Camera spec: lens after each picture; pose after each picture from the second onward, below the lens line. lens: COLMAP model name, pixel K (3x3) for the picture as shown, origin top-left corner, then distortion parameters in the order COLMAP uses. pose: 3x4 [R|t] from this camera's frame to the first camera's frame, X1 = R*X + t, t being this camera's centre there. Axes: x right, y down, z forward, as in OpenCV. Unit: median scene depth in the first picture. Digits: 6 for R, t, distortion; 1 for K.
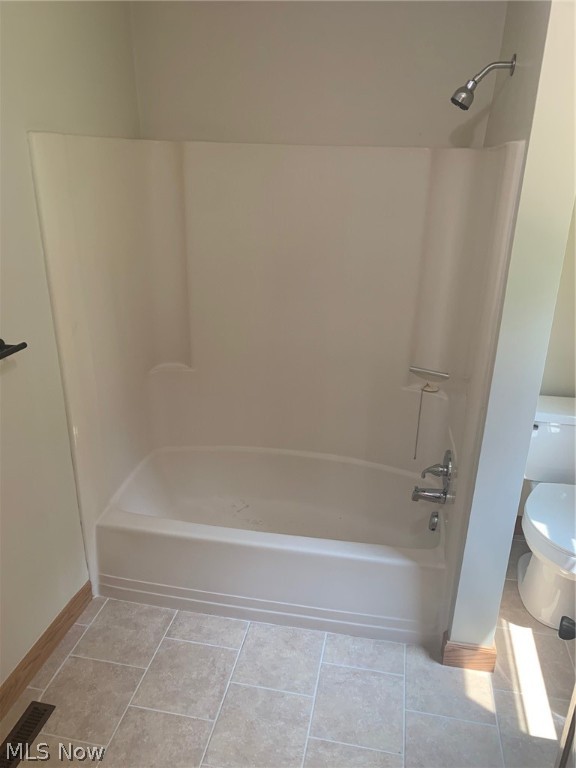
lens RADIAL K [[585.3, 0, 288.0], [0, 585.3, 384.0], [0, 0, 1]] dist [0.014897, -0.003569]
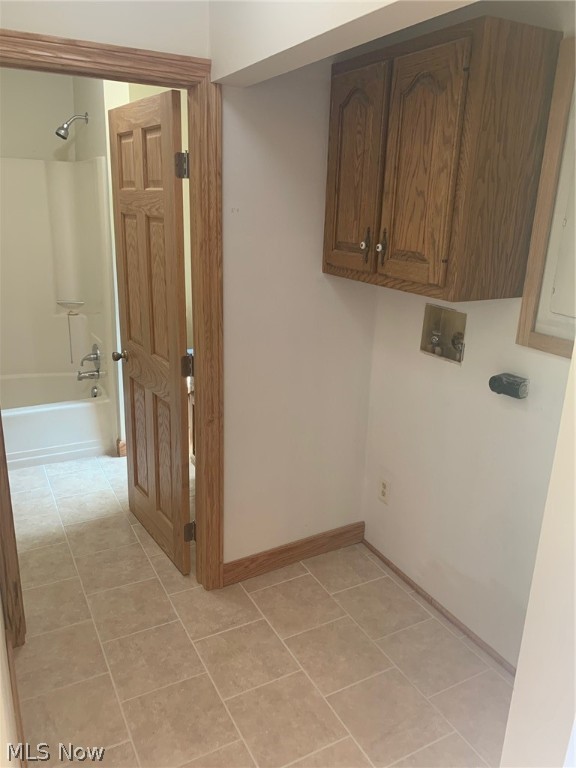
lens RADIAL K [[587.6, 0, 291.2], [0, 587.6, 379.6], [0, 0, 1]] dist [0.004609, -0.017648]
pose [[0.771952, -0.182445, 0.608937, -0.318549], [0.208701, 0.977569, 0.028320, 0.279282], [-0.600445, 0.105224, 0.792713, -0.616476]]
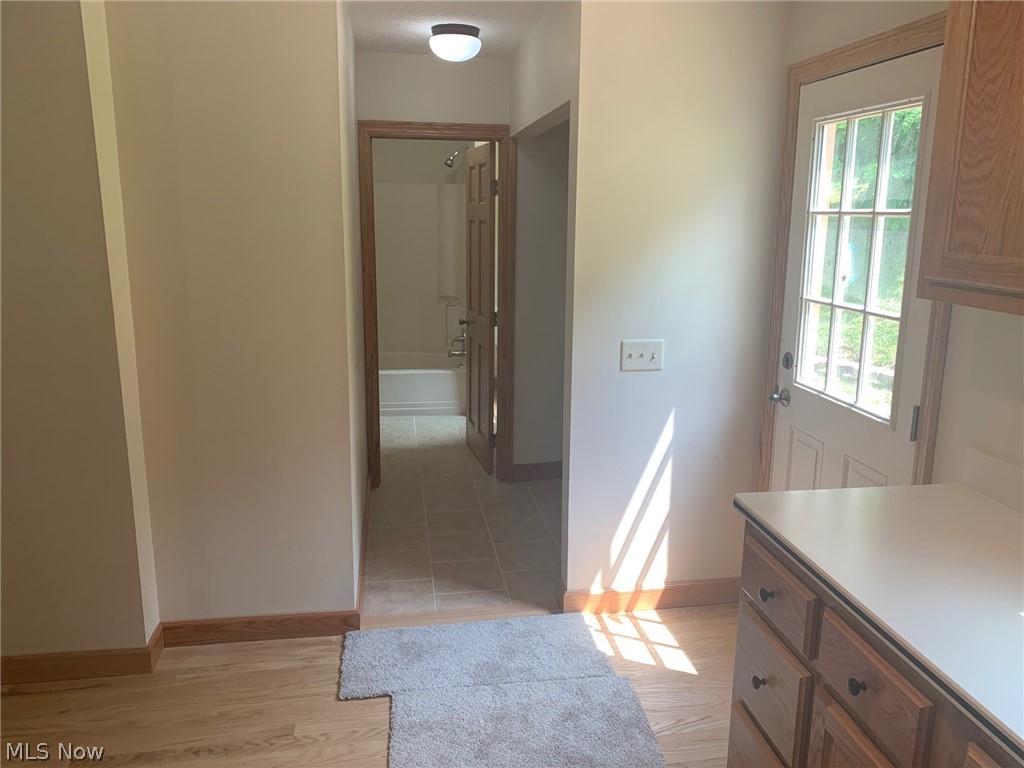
lens RADIAL K [[766.9, 0, 510.7], [0, 766.9, 366.6], [0, 0, 1]] dist [0.117818, -0.152291]
pose [[0.941515, -0.077470, 0.327946, -0.444075], [0.127260, 0.982889, -0.133171, 0.613647], [-0.312017, 0.167117, 0.935263, -1.485560]]
